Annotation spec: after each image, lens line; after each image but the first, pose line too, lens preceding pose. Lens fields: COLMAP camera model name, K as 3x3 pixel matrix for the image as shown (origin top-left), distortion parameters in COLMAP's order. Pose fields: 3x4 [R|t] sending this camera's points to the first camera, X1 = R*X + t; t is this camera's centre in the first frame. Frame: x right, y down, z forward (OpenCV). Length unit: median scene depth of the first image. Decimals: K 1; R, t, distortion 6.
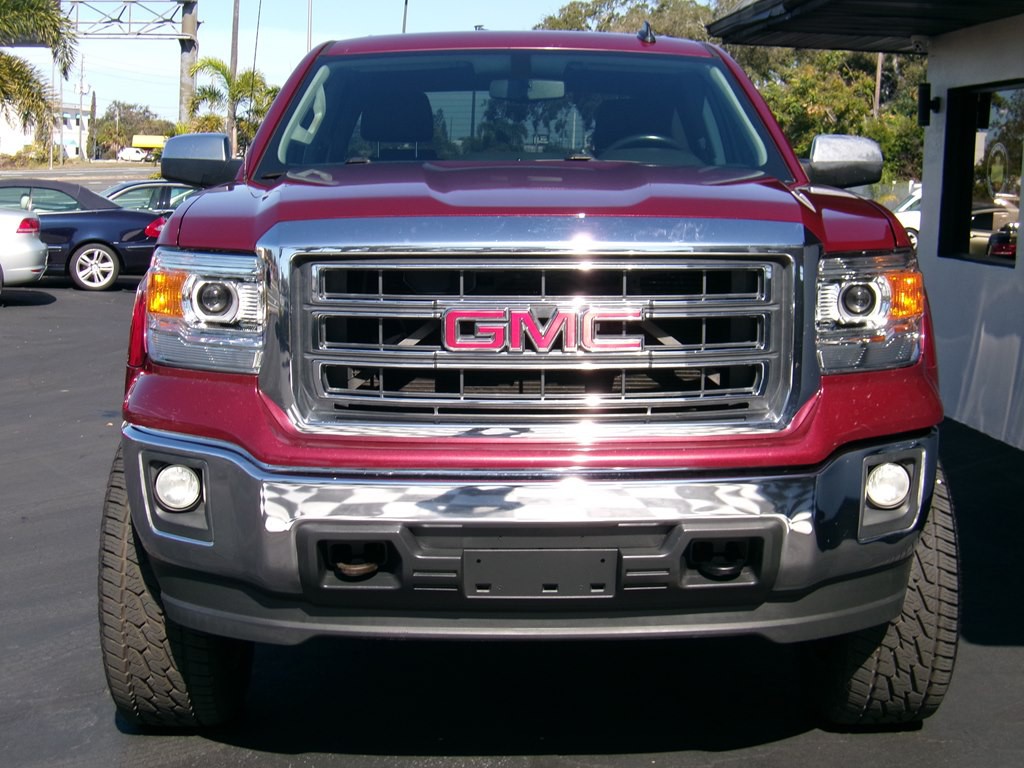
lens RADIAL K [[1577.5, 0, 492.4], [0, 1577.5, 388.9], [0, 0, 1]] dist [-0.109091, 0.000000]
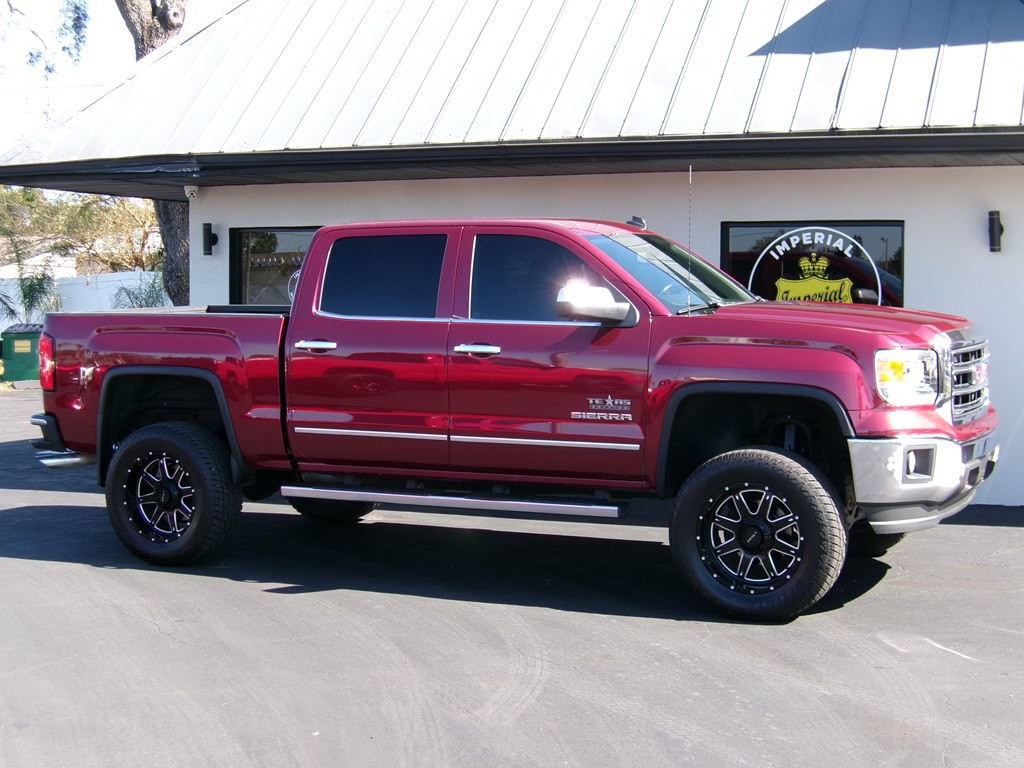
lens RADIAL K [[1585.1, 0, 511.3], [0, 1585.1, 381.3], [0, 0, 1]] dist [-0.122863, 0.000000]
pose [[0.453103, -0.070075, 0.888700, -2.308091], [0.126727, 0.991844, 0.013597, -0.140718], [-0.882404, 0.106462, 0.458288, 0.498137]]
